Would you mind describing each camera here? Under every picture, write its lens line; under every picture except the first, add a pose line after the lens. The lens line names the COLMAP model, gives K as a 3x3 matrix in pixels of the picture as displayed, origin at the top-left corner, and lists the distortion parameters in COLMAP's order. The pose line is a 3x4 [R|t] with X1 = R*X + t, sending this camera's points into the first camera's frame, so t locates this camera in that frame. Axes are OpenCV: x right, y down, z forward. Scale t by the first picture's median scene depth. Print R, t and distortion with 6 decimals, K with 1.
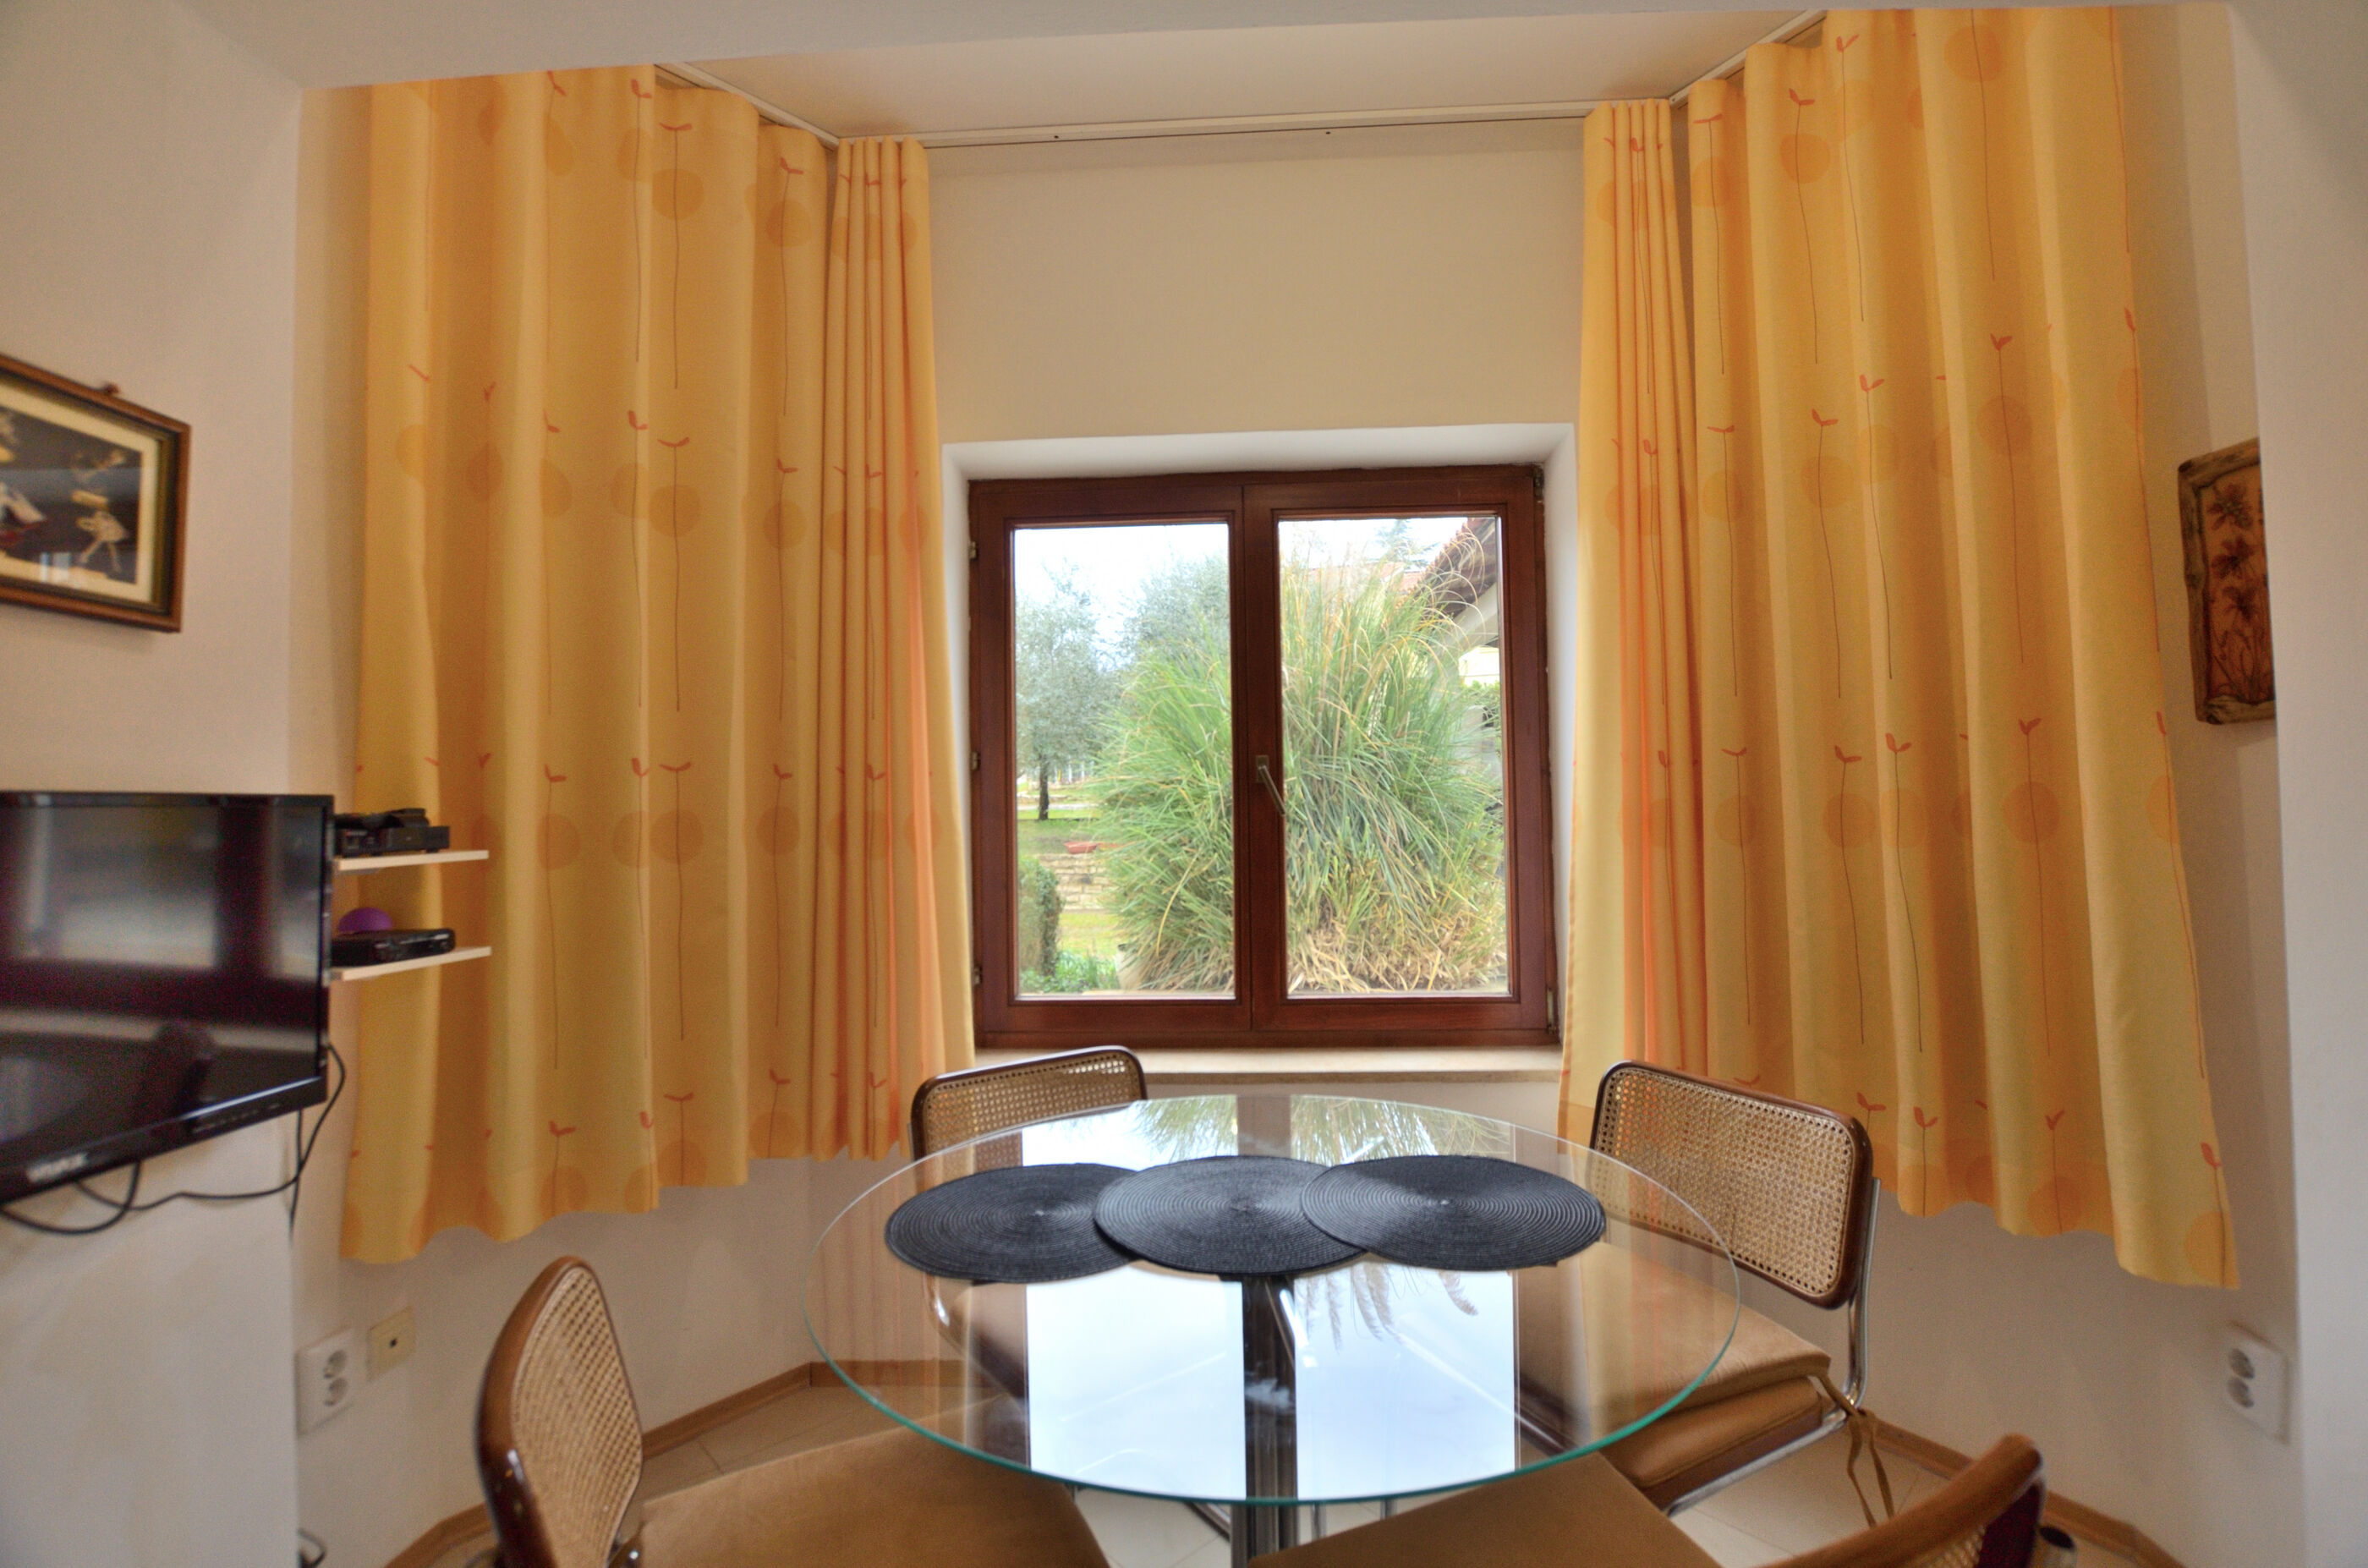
lens RADIAL K [[1044.7, 0, 1196.1], [0, 1044.7, 778.3], [0, 0, 1]] dist [-0.028771, 0.003171]
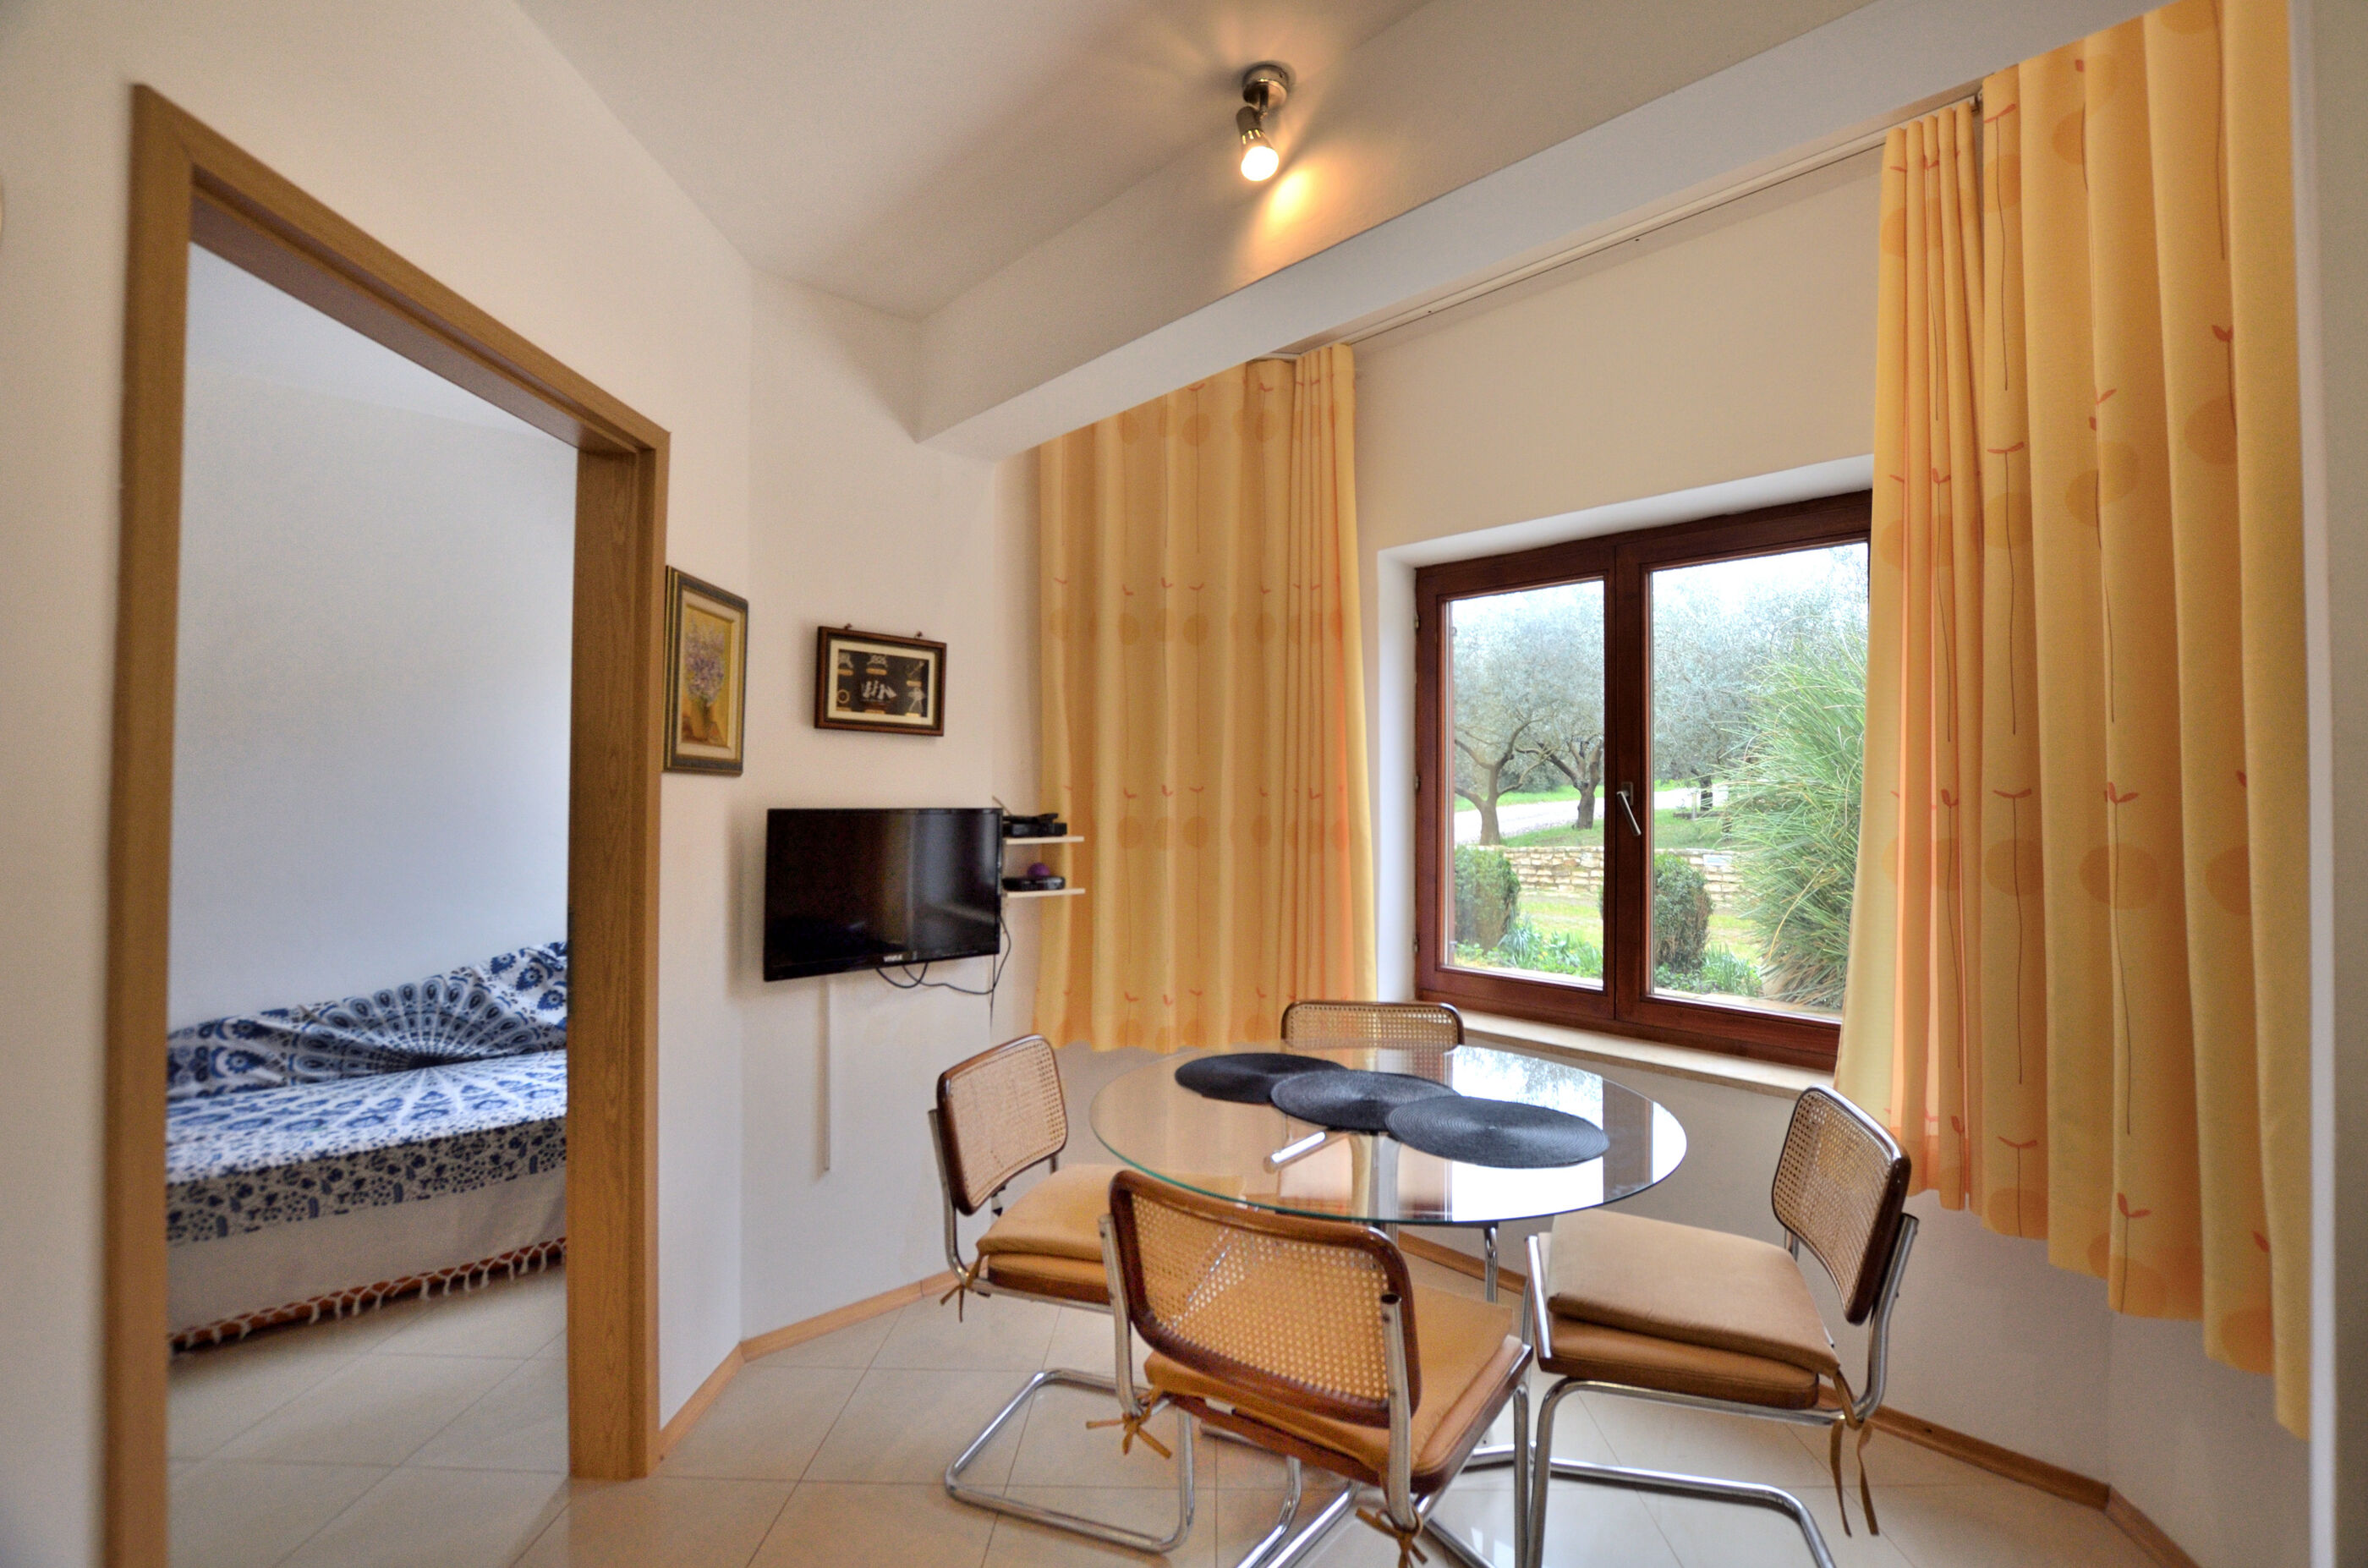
lens RADIAL K [[1044.7, 0, 1198.1], [0, 1044.7, 778.5], [0, 0, 1]] dist [-0.028771, 0.003171]
pose [[0.725433, 0.010550, -0.688212, 0.726773], [-0.000082, 0.999884, 0.015242, -0.060962], [0.688293, -0.011000, 0.725349, -0.213140]]
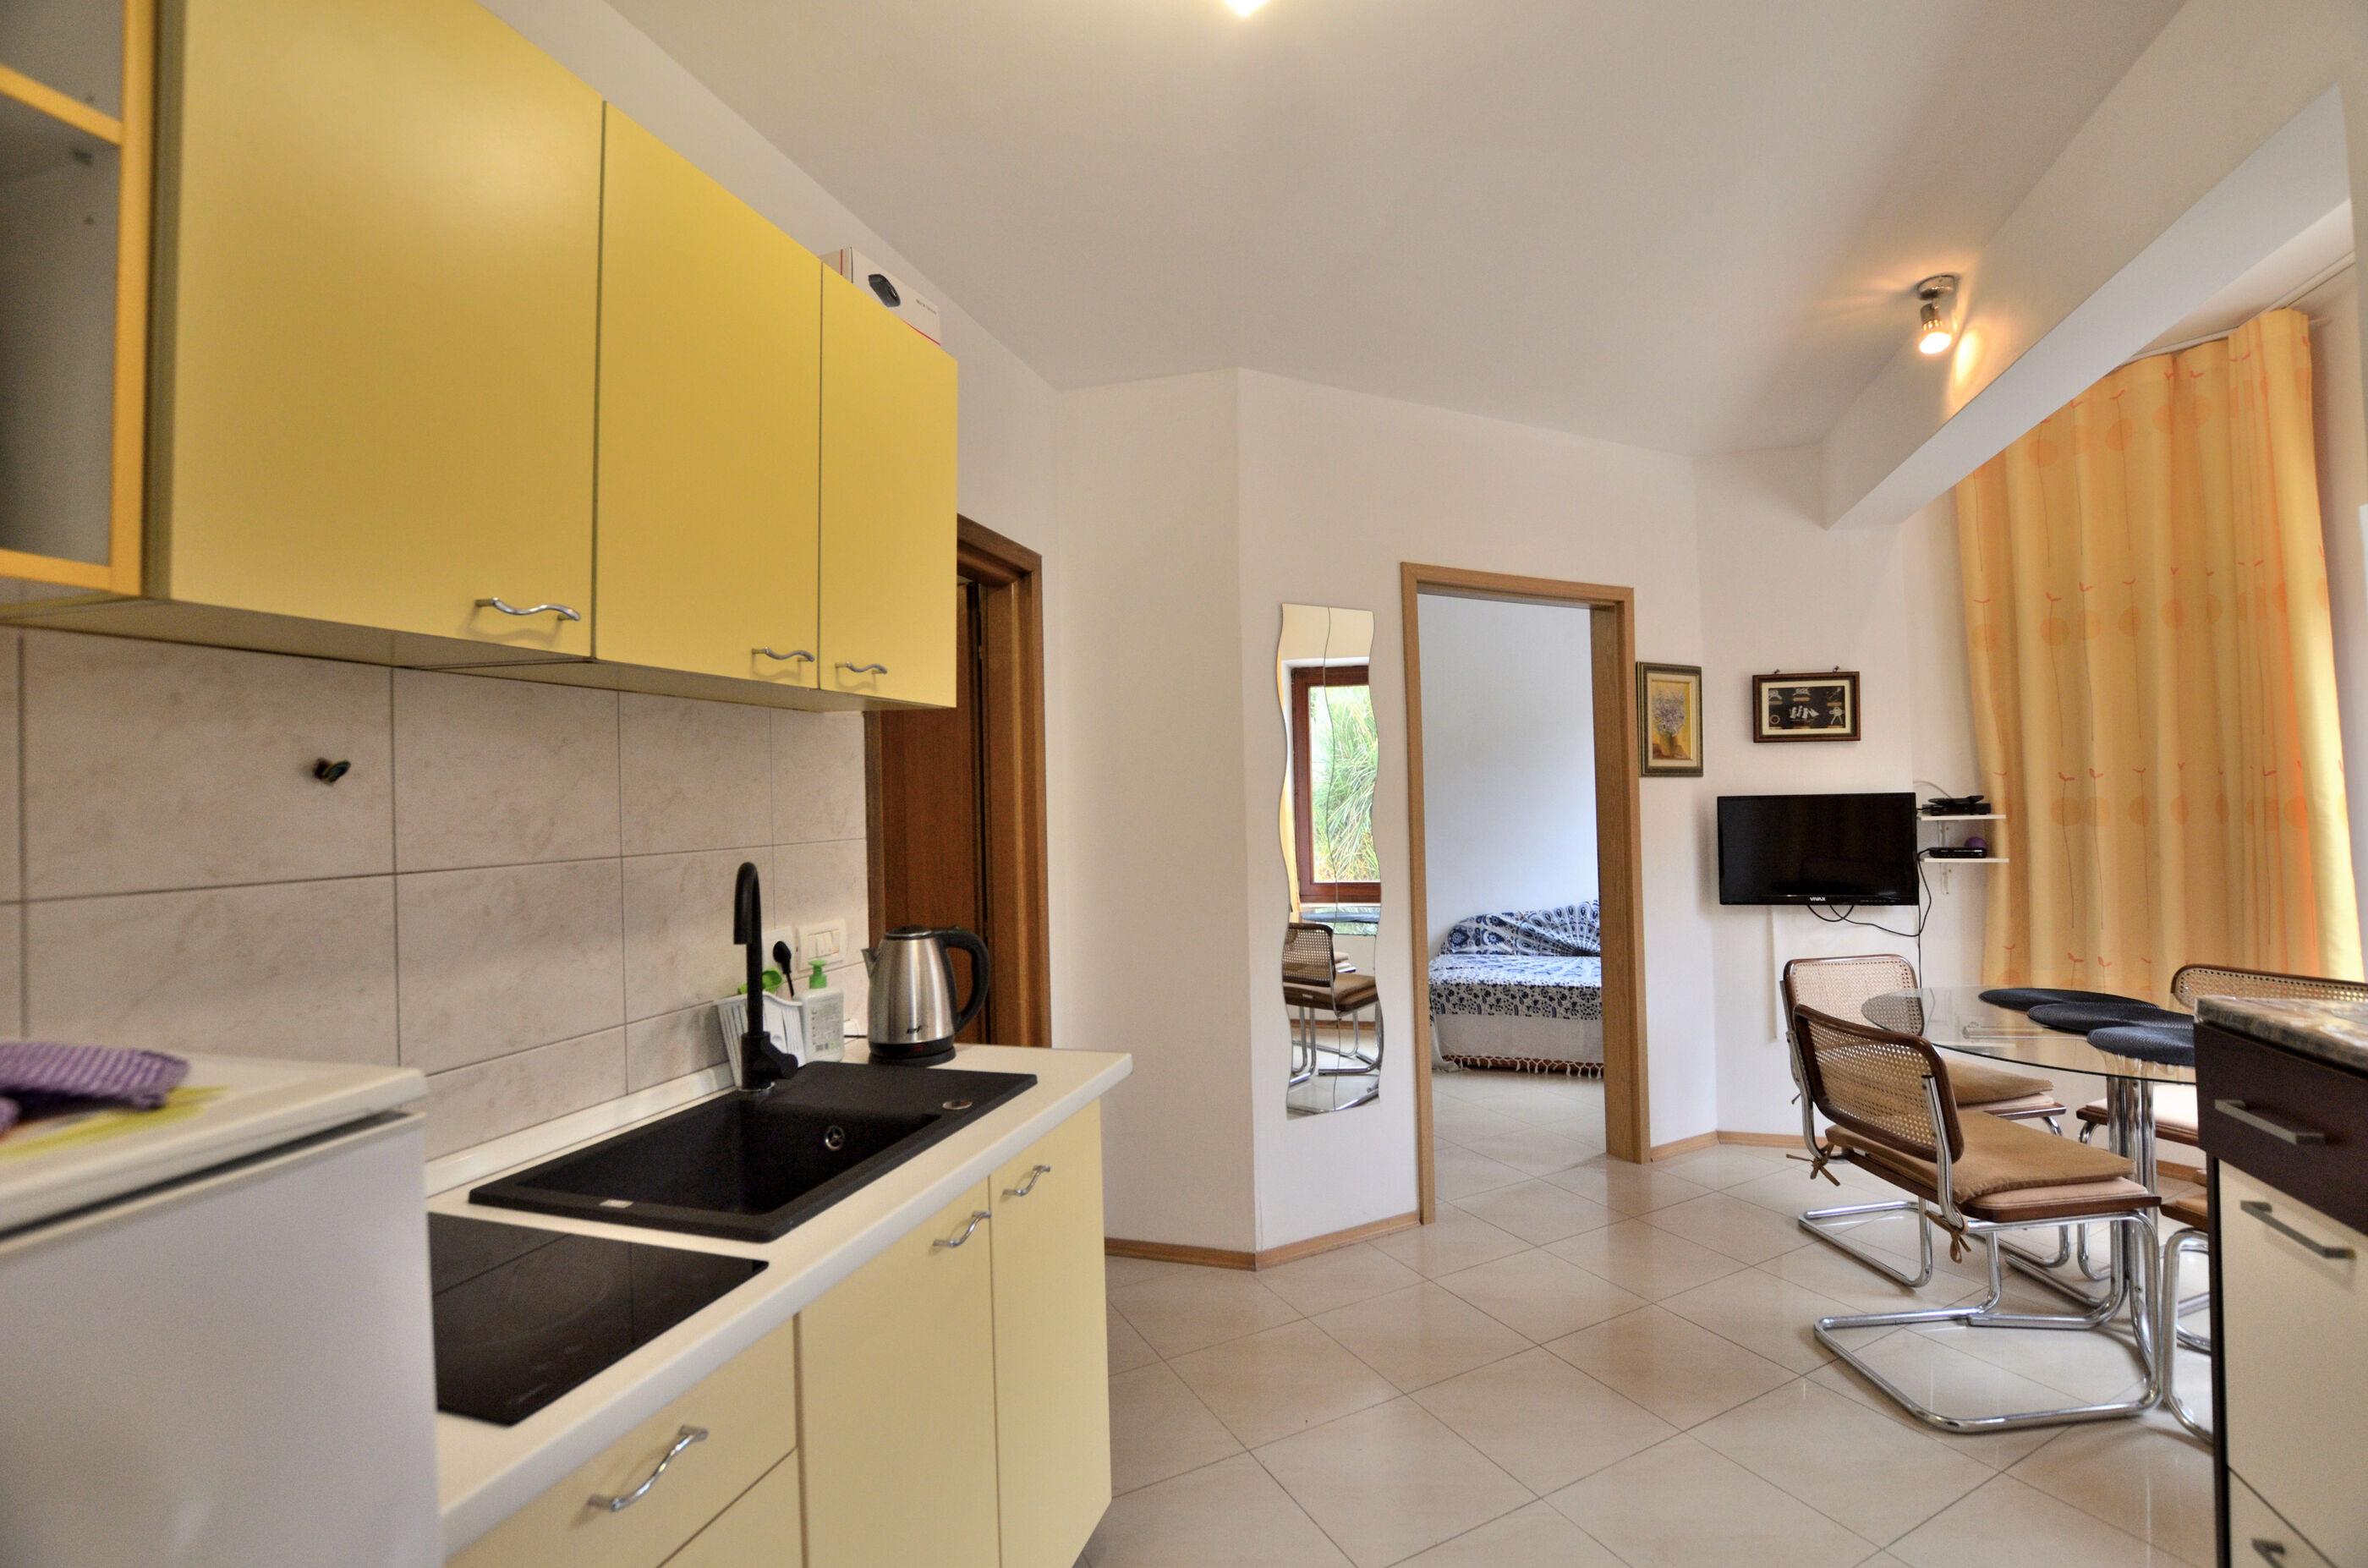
lens RADIAL K [[1044.7, 0, 1198.5], [0, 1044.7, 780.2], [0, 0, 1]] dist [-0.028771, 0.003171]
pose [[-0.266026, 0.005556, -0.963950, 1.823149], [0.053509, 0.998527, -0.009012, -0.073668], [0.962480, -0.053977, -0.265931, -0.073470]]
